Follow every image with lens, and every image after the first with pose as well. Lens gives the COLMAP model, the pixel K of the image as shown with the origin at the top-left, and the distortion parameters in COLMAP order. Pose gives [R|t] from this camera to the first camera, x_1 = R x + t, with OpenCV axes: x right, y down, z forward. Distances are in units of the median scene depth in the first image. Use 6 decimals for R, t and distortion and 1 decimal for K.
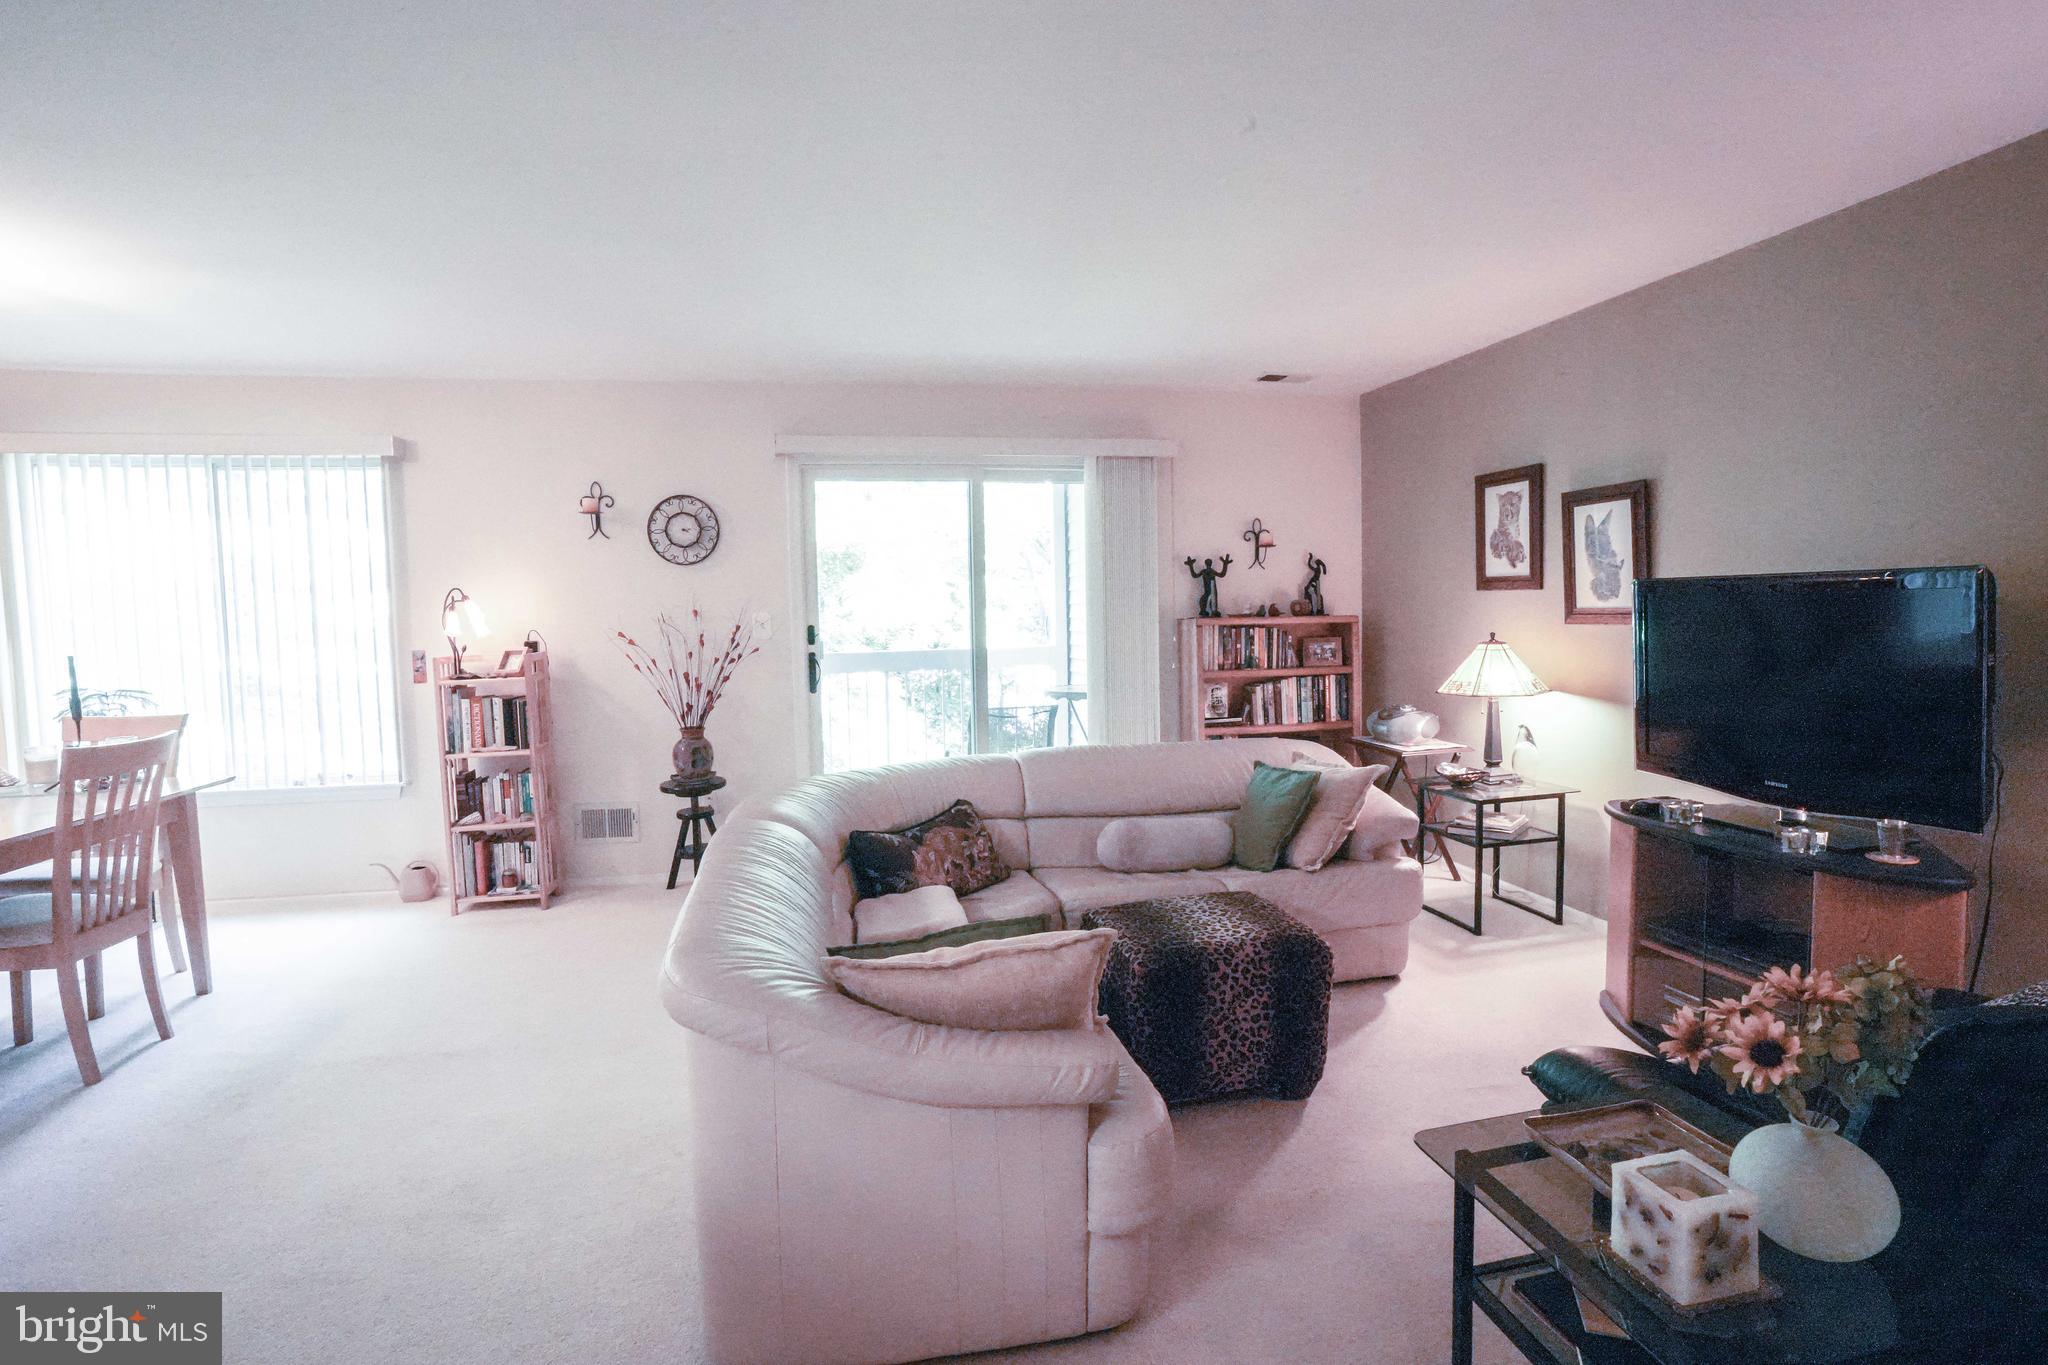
lens RADIAL K [[1000.3, 0, 1028.2], [0, 1000.3, 666.8], [0, 0, 1]] dist [-0.037279, 0.006755]
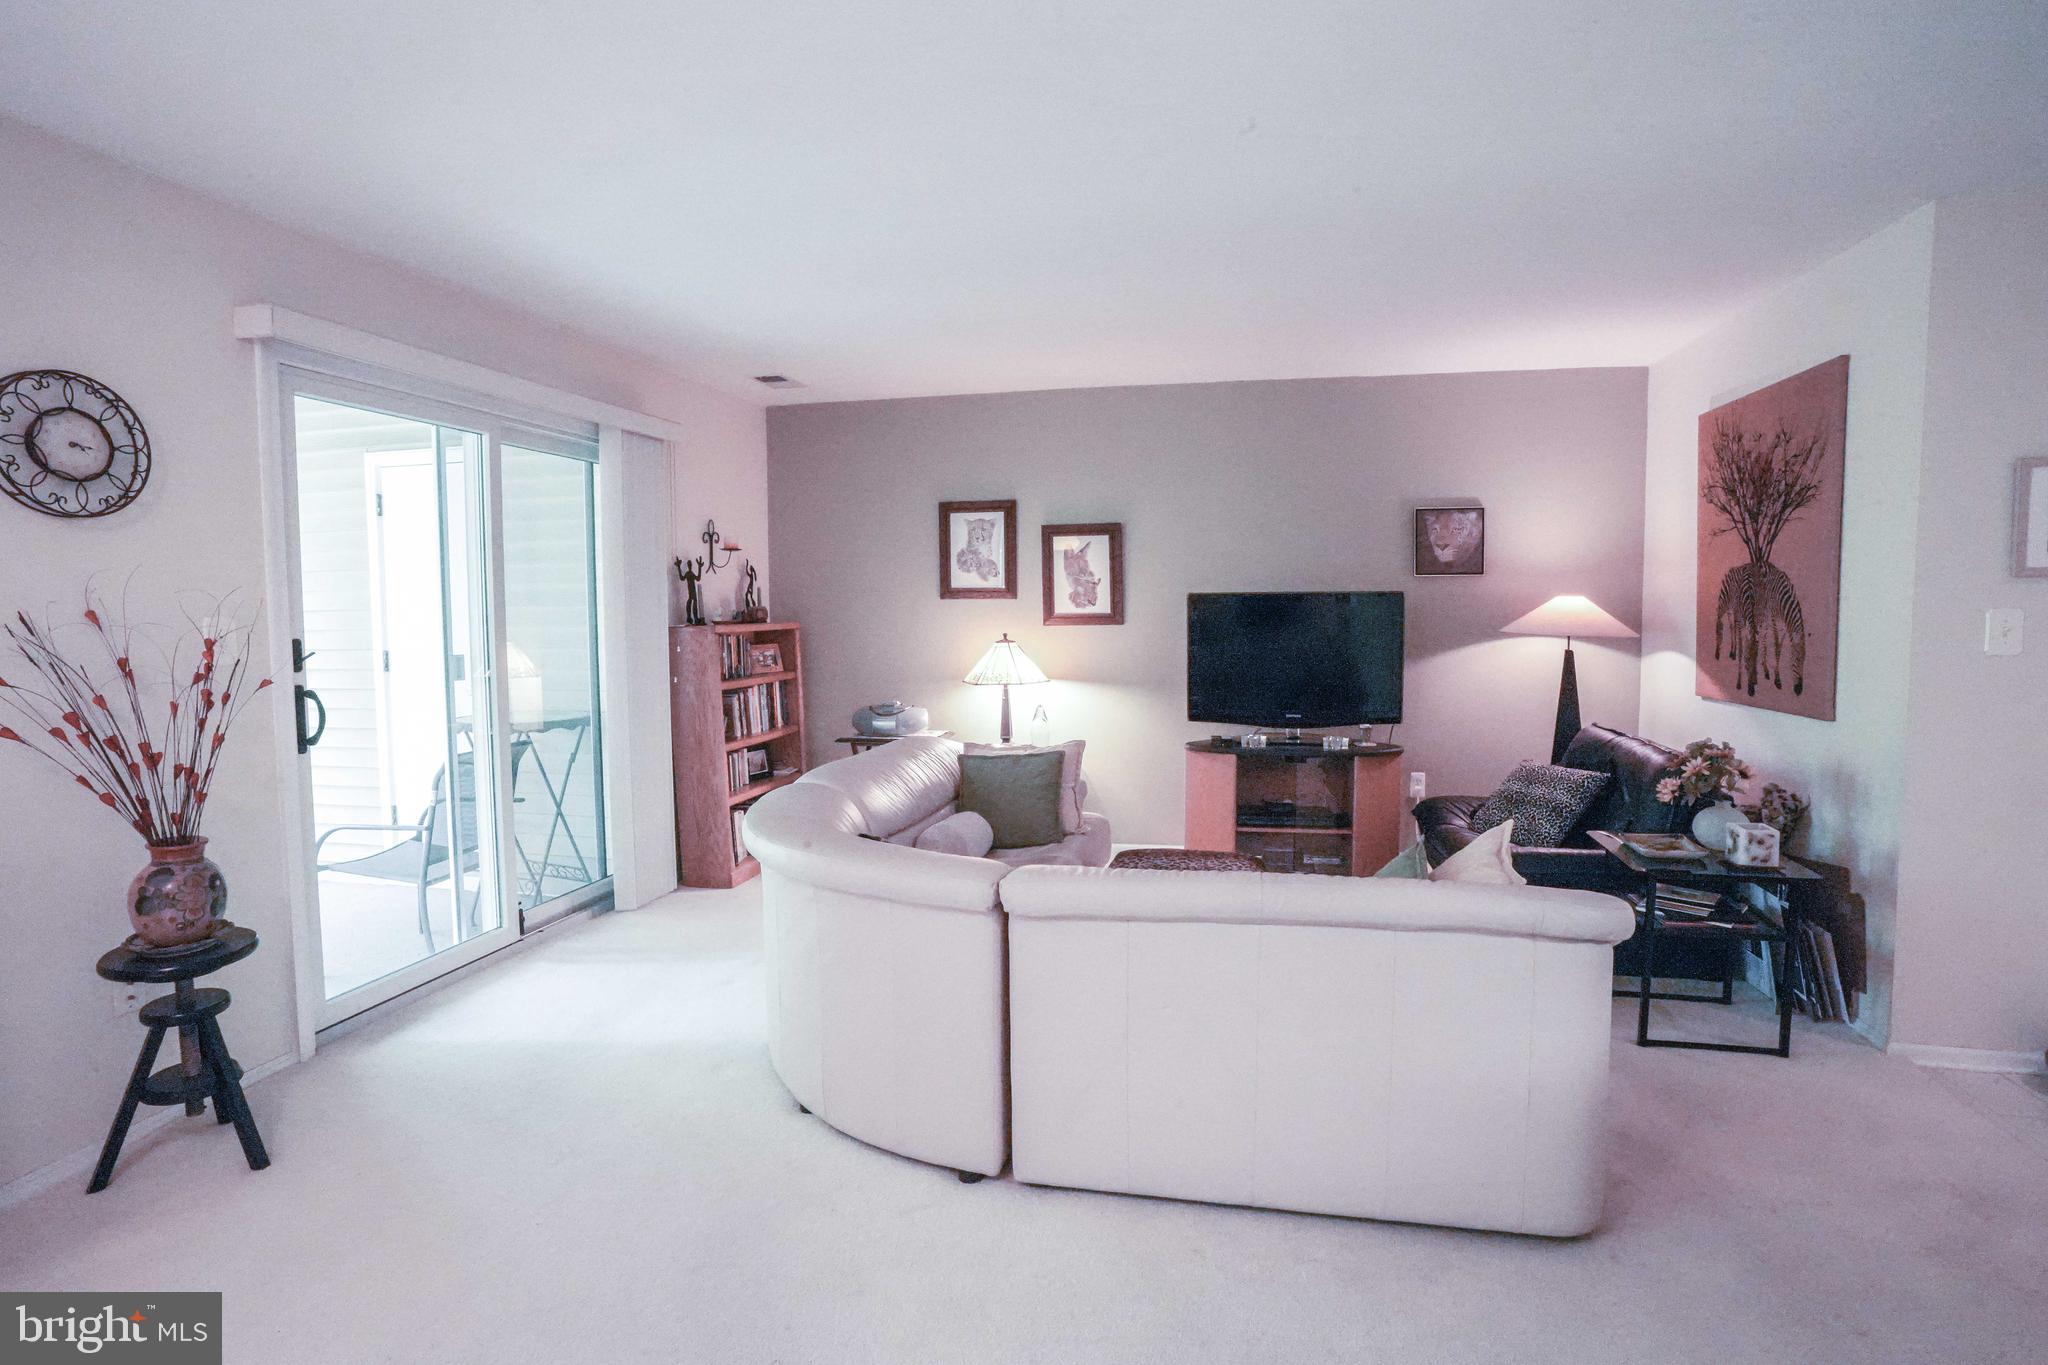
lens RADIAL K [[1030.6, 0, 1028.4], [0, 1030.6, 685.1], [0, 0, 1]] dist [-0.035675, 0.002392]
pose [[0.421294, -0.055419, 0.905229, -0.630355], [0.057023, 0.997775, 0.034547, -0.011490], [-0.905130, 0.037064, 0.423517, 0.396393]]
